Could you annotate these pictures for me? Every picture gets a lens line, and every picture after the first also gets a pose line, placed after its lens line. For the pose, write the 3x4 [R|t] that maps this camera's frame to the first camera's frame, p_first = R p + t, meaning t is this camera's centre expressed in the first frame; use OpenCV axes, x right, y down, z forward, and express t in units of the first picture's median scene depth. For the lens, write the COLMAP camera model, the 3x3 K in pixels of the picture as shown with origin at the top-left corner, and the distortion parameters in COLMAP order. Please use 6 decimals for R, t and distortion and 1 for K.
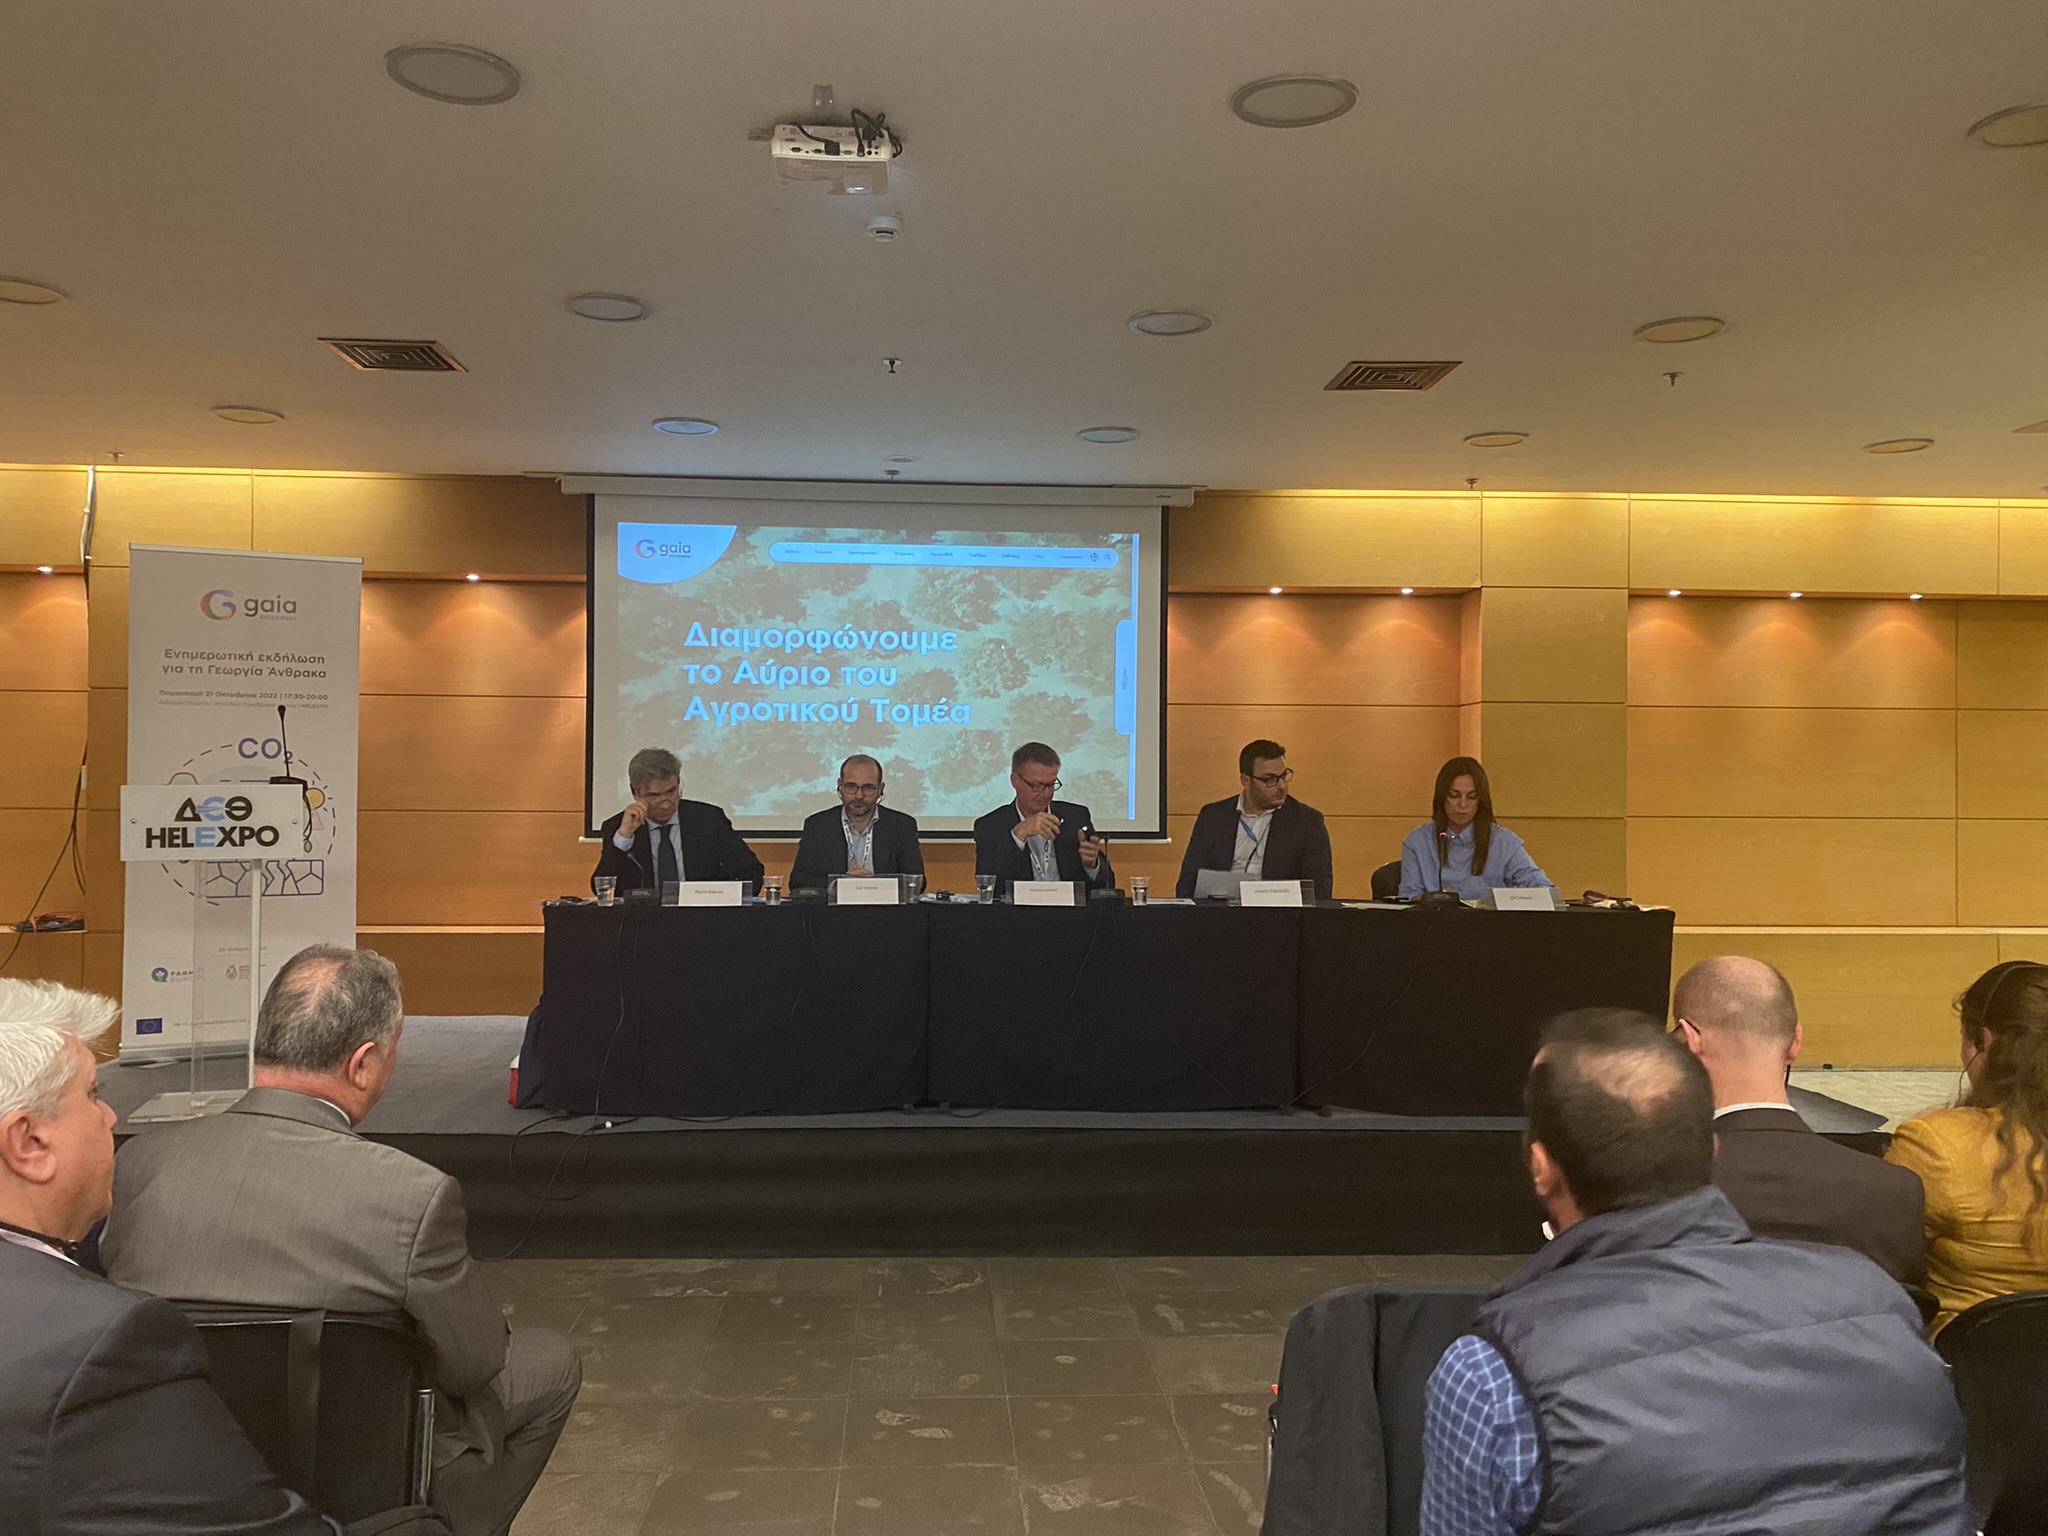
lens RADIAL K [[1544.6, 0, 1024.7], [0, 1544.6, 766.1], [0, 0, 1]] dist [-0.001962, -0.000205]
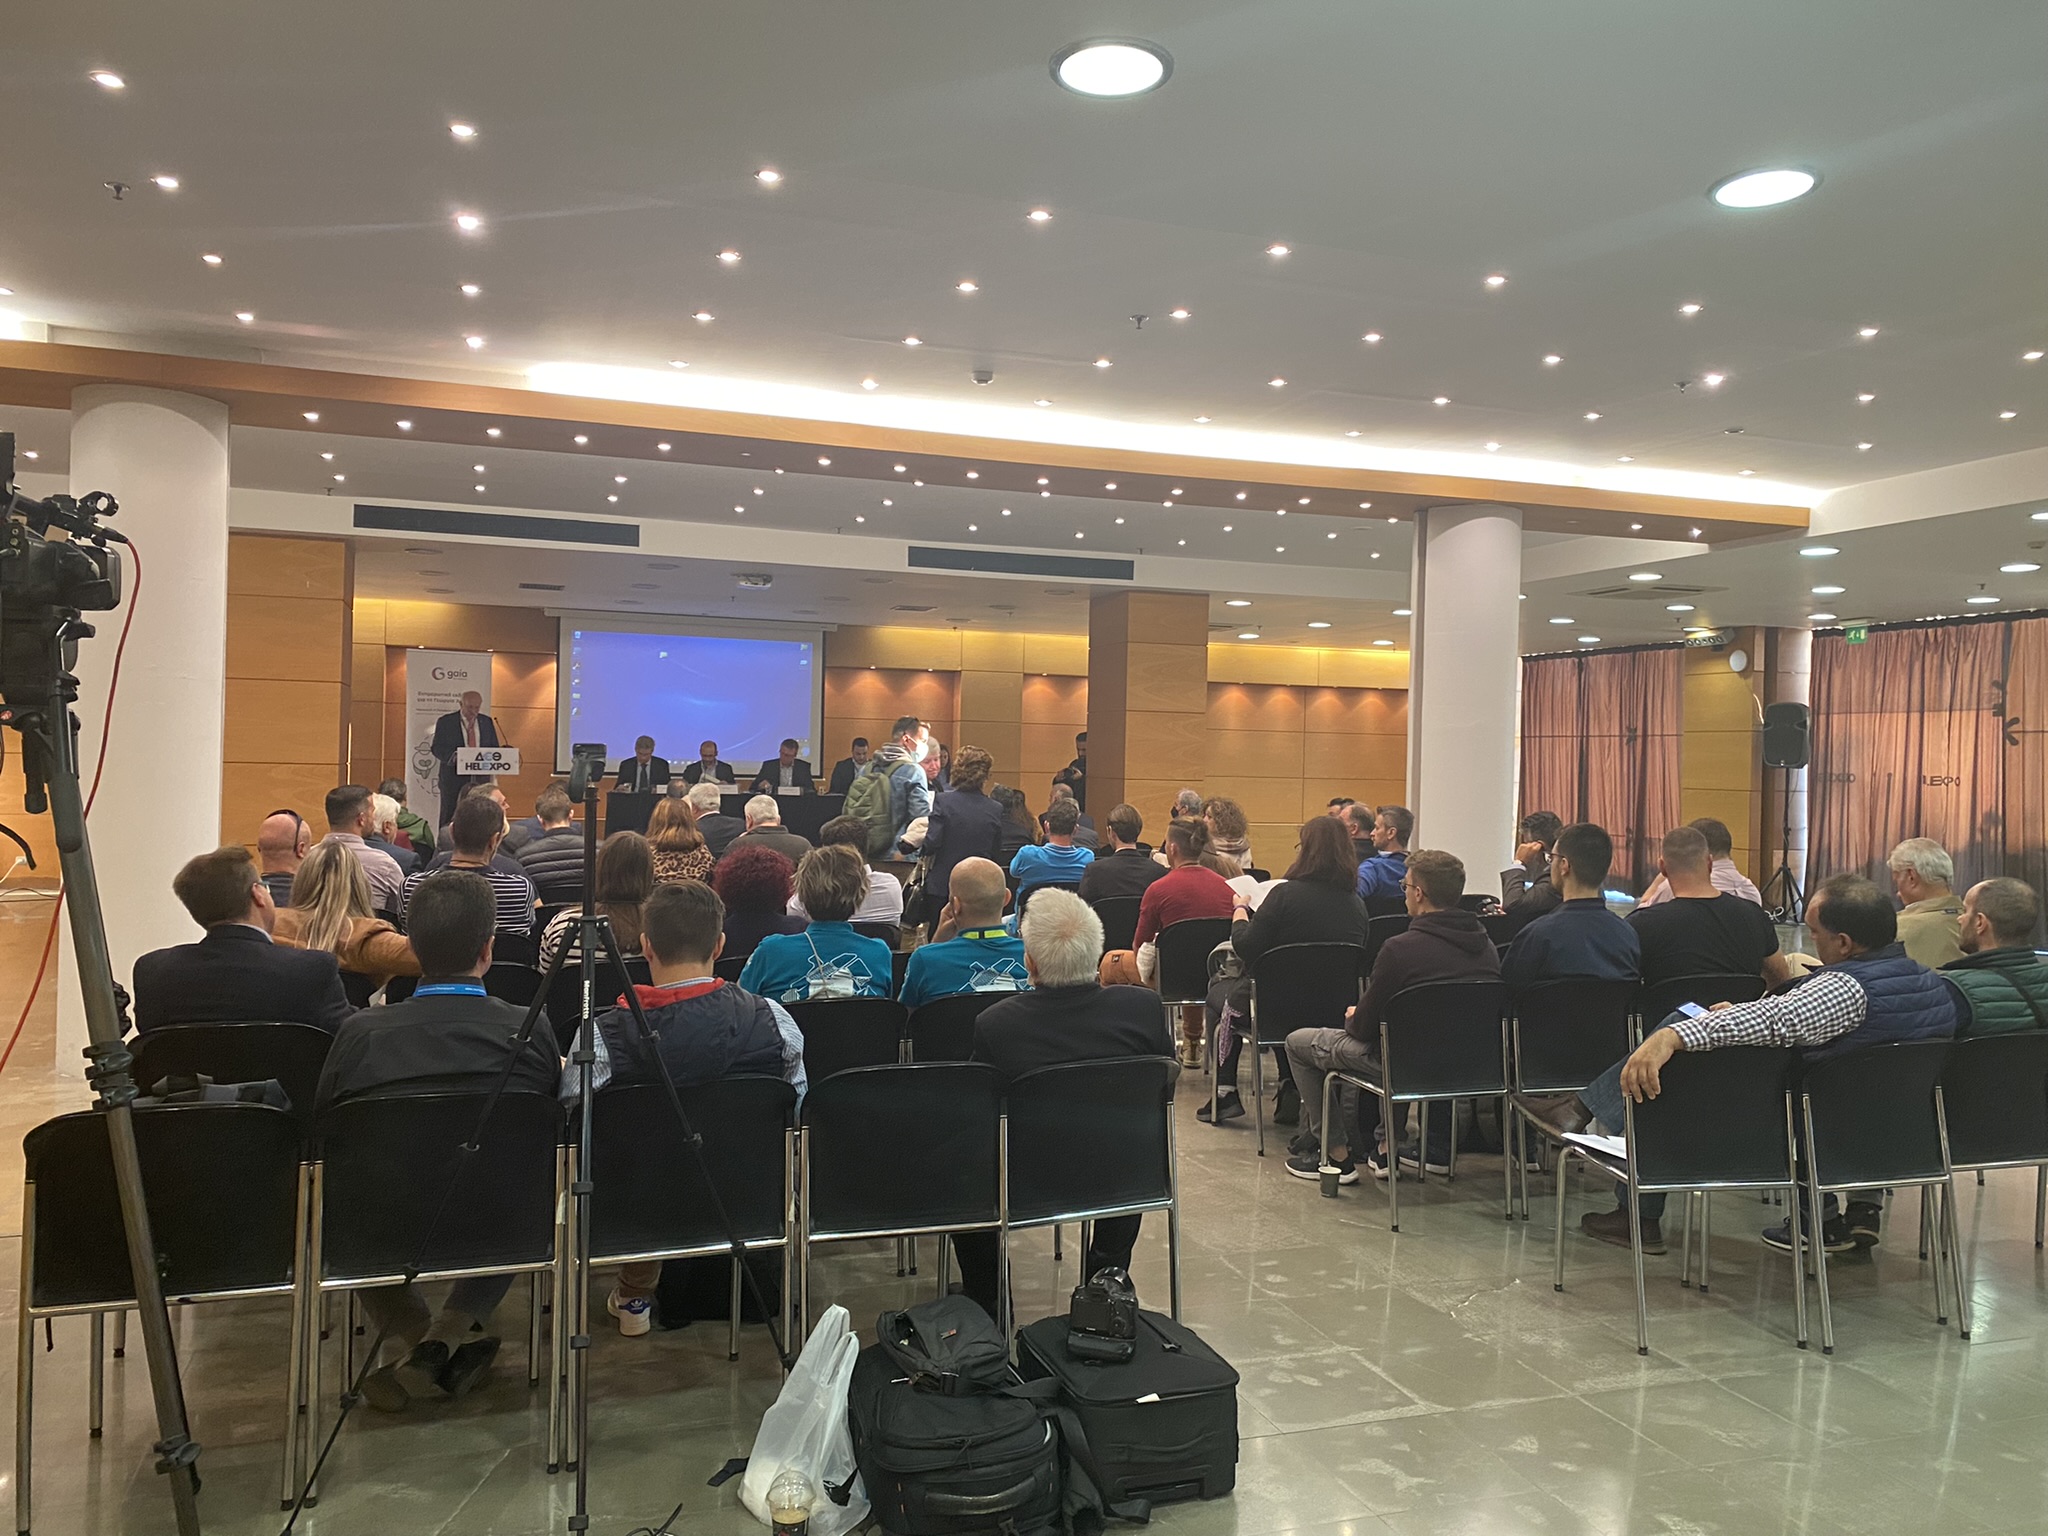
lens RADIAL K [[1544.6, 0, 1028.5], [0, 1544.6, 763.3], [0, 0, 1]] dist [-0.001962, -0.000205]
pose [[0.971199, 0.014636, 0.237819, -0.154970], [-0.018544, 0.999727, 0.014205, -0.011722], [-0.237546, -0.018206, 0.971206, -1.279960]]
